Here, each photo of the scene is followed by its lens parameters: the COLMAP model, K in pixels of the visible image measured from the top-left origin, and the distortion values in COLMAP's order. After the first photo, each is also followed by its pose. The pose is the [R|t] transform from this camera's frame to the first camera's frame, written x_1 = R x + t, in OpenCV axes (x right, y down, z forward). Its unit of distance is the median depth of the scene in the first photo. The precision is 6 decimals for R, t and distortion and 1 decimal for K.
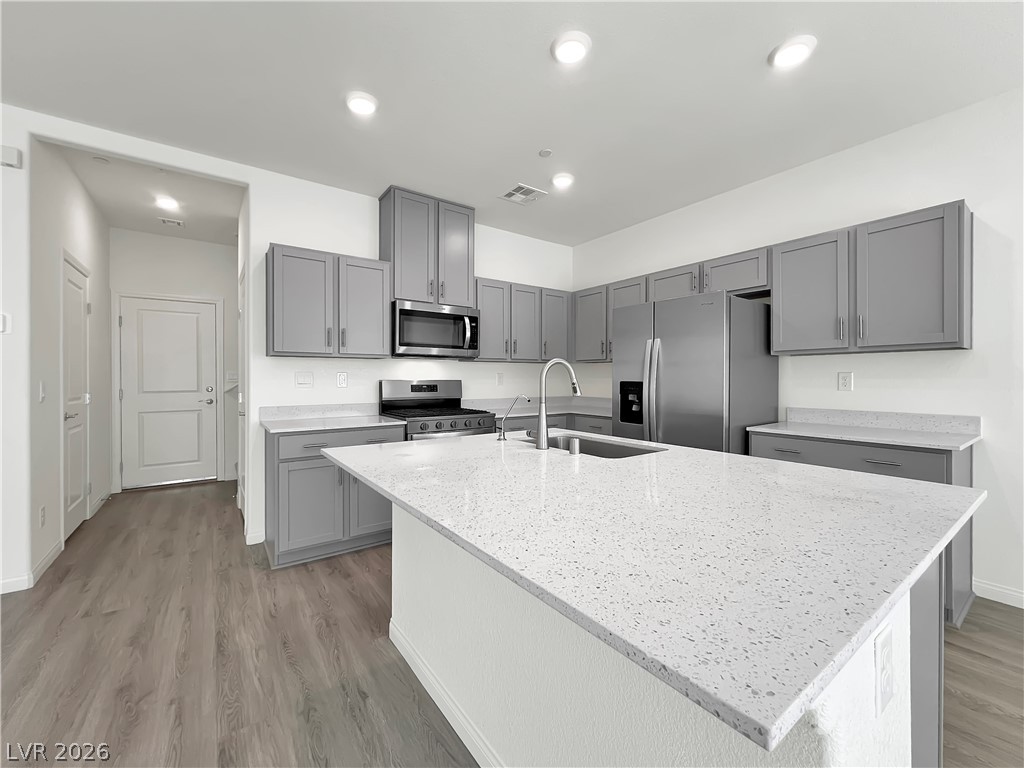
lens RADIAL K [[416.2, 0, 508.0], [0, 416.2, 377.7], [0, 0, 1]] dist [-0.003889, 0.001131]
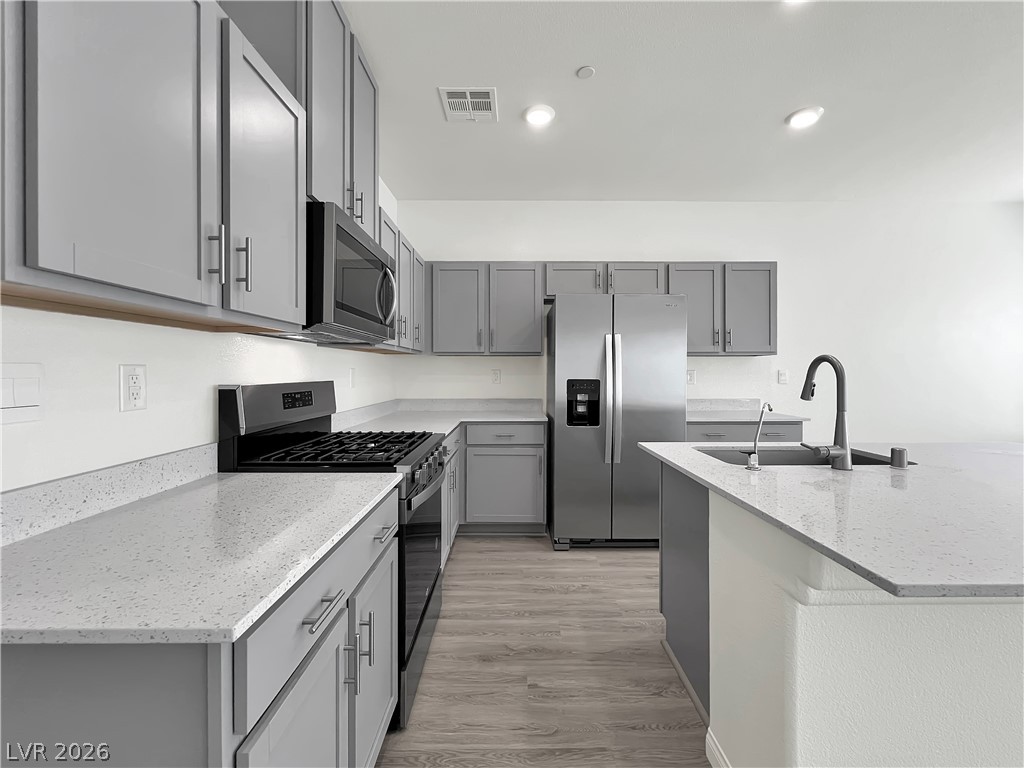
lens RADIAL K [[416.2, 0, 515.7], [0, 416.2, 376.8], [0, 0, 1]] dist [-0.003889, 0.001131]
pose [[0.589391, -0.010113, 0.807785, -0.503672], [0.002323, 0.999939, 0.010824, -0.006197], [-0.807845, -0.004503, 0.589378, 0.579663]]
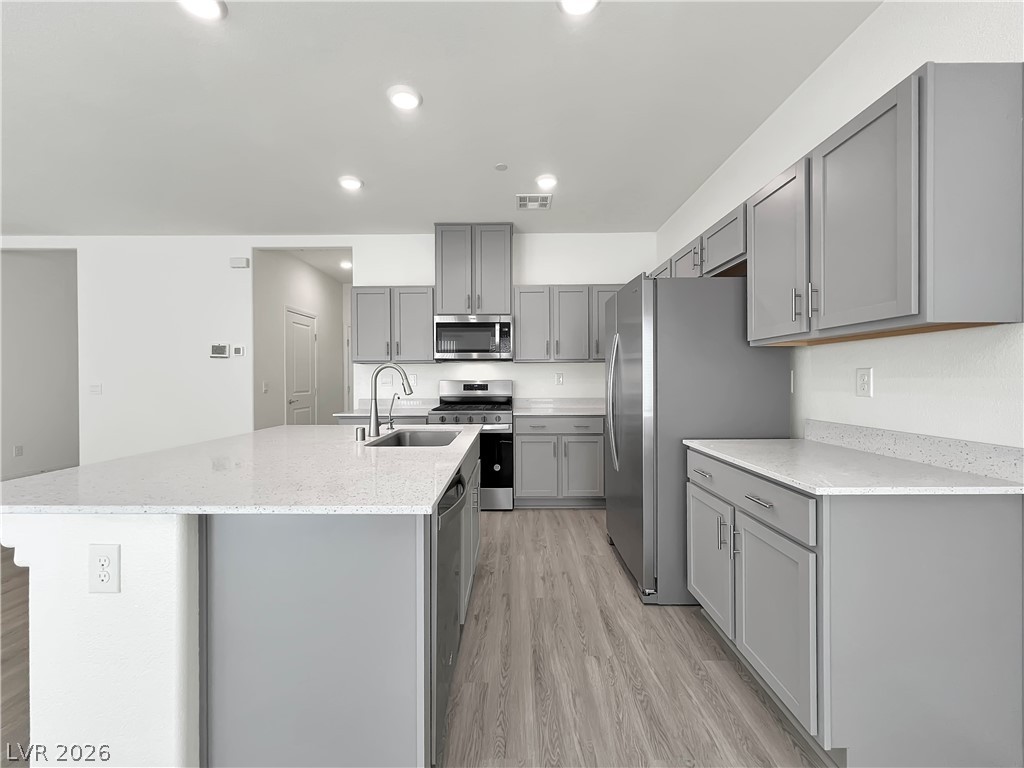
lens RADIAL K [[416.2, 0, 511.9], [0, 416.2, 381.0], [0, 0, 1]] dist [-0.003889, 0.001131]
pose [[0.806461, 0.000061, -0.591288, 0.650694], [0.006141, 0.999945, 0.008479, -0.001324], [0.591256, -0.010470, 0.806416, 0.132906]]
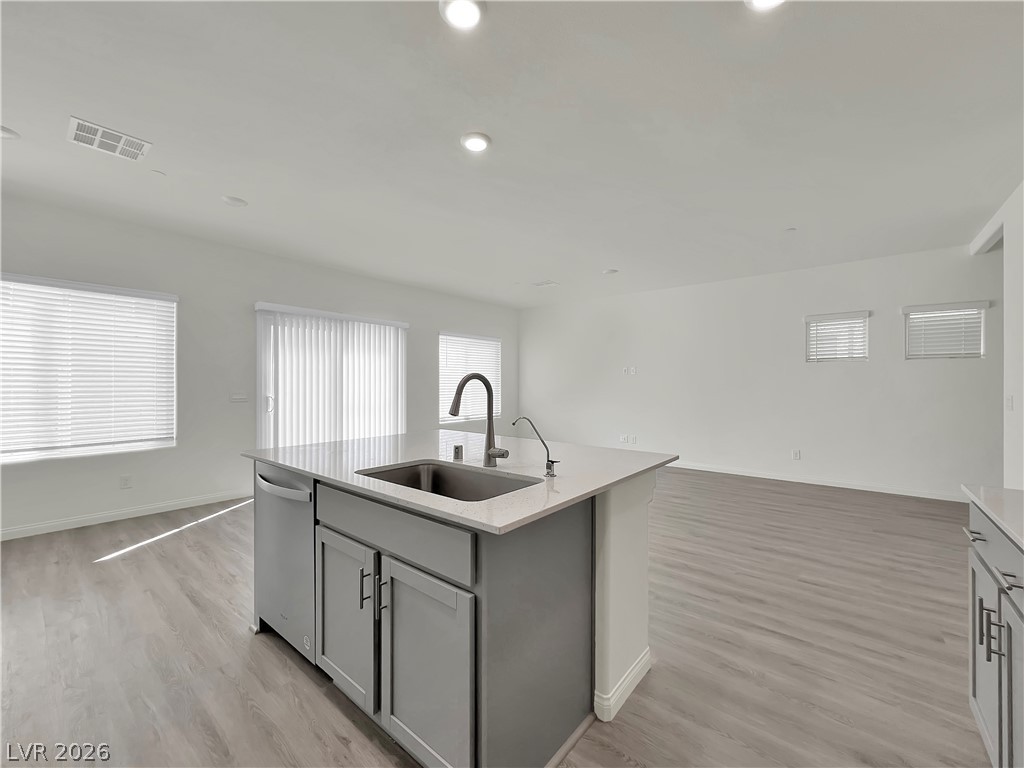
lens RADIAL K [[416.2, 0, 514.5], [0, 416.2, 384.0], [0, 0, 1]] dist [-0.003889, 0.001131]
pose [[-0.965191, -0.005891, -0.261480, 0.159822], [-0.005337, 0.999982, -0.002827, -0.010300], [0.261492, -0.001333, -0.965205, 1.097894]]
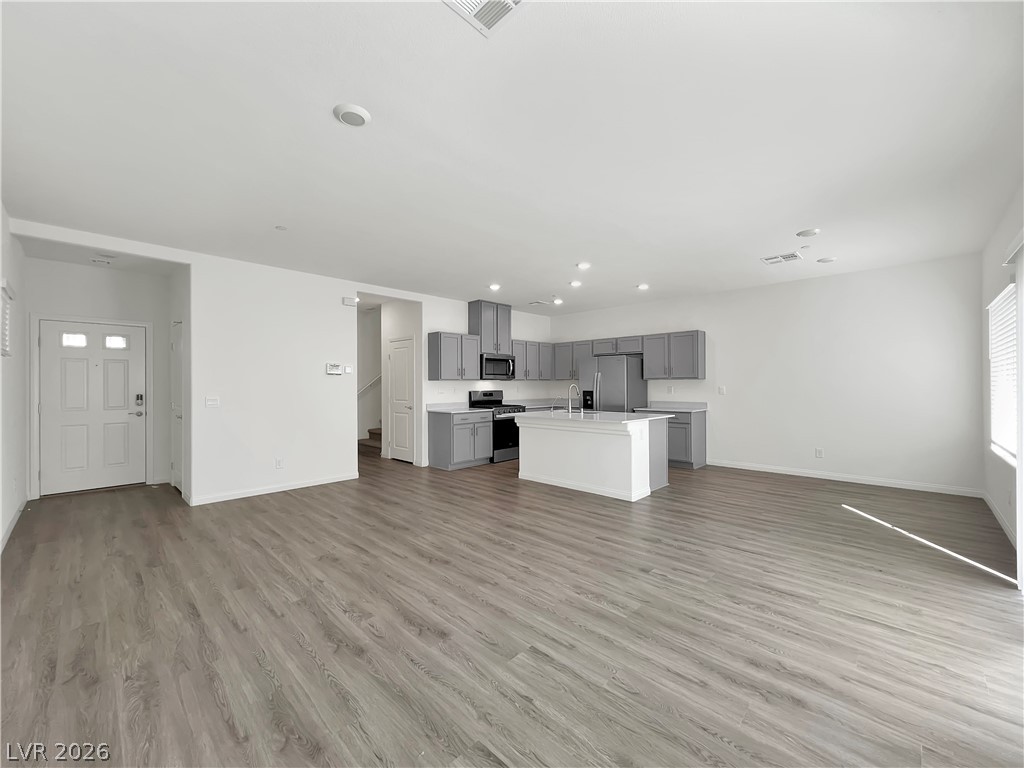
lens RADIAL K [[416.2, 0, 502.7], [0, 416.2, 378.5], [0, 0, 1]] dist [-0.003889, 0.001131]
pose [[0.986641, -0.004085, 0.162860, -0.524778], [0.006466, 0.999880, -0.014093, -0.027460], [-0.162783, 0.014958, 0.986548, -1.149619]]
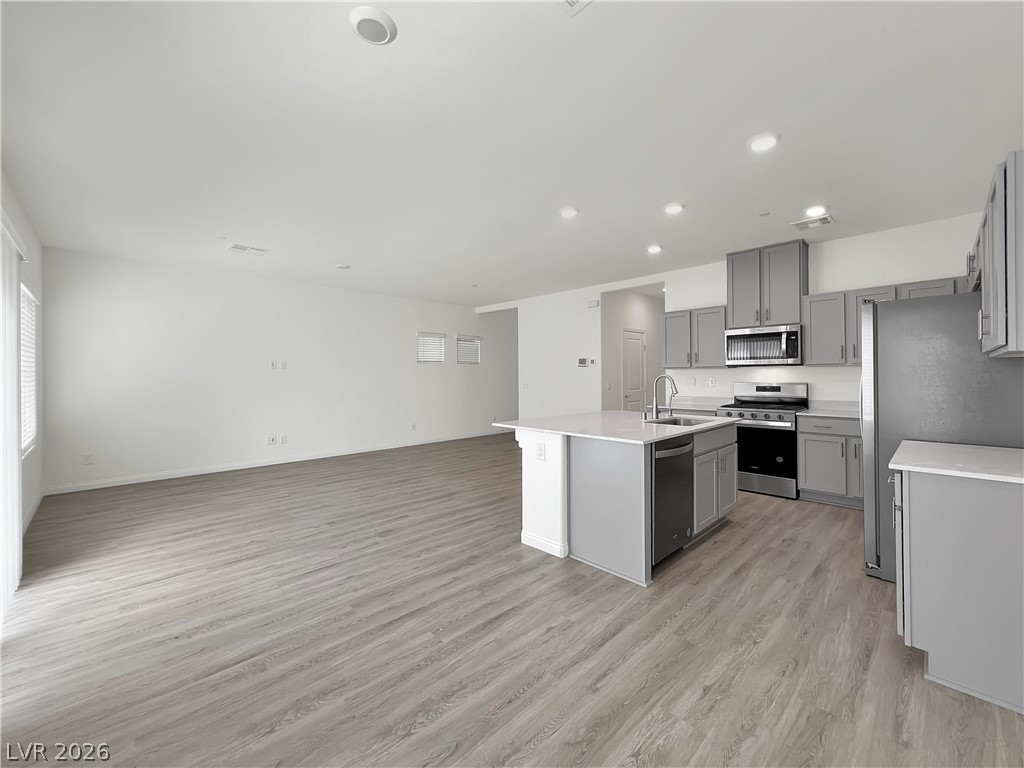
lens RADIAL K [[416.2, 0, 519.3], [0, 416.2, 374.8], [0, 0, 1]] dist [-0.003889, 0.001131]
pose [[0.157323, -0.005132, -0.987534, 1.113457], [0.008822, 0.999954, -0.003791, -0.023354], [0.987508, -0.008116, 0.157361, 0.011714]]
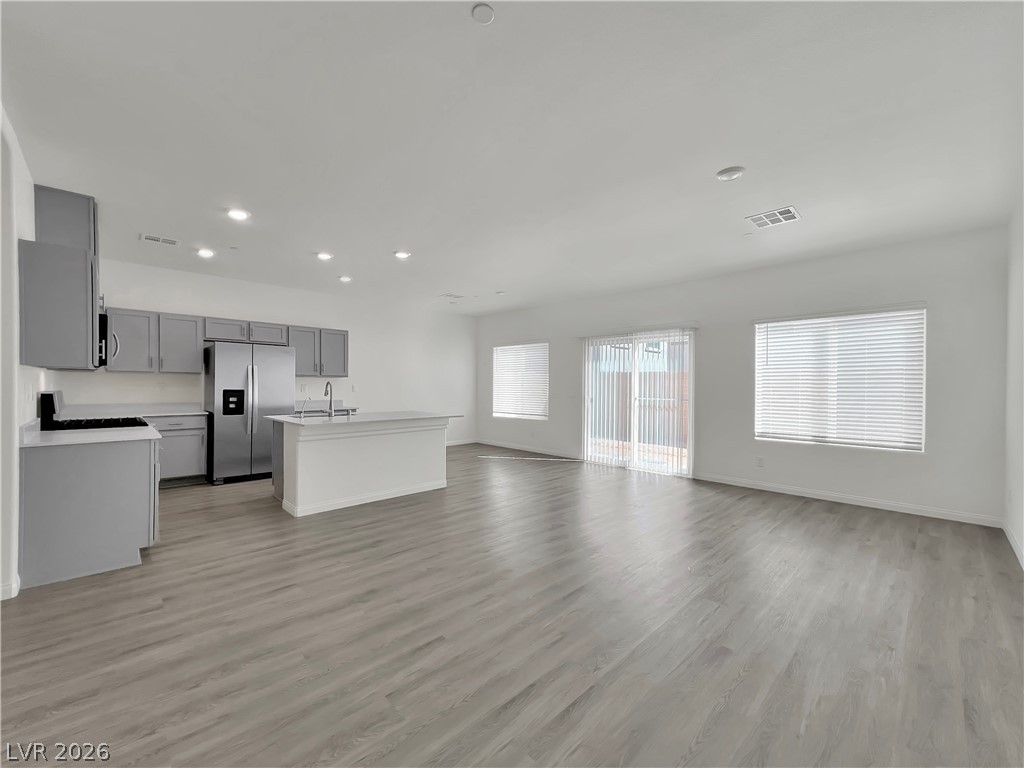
lens RADIAL K [[416.2, 0, 516.3], [0, 416.2, 385.9], [0, 0, 1]] dist [-0.003889, 0.001131]
pose [[-0.157336, -0.004340, 0.987536, -1.464818], [-0.009329, 0.999952, 0.002908, -0.019662], [-0.987501, -0.008755, -0.157369, 0.157731]]
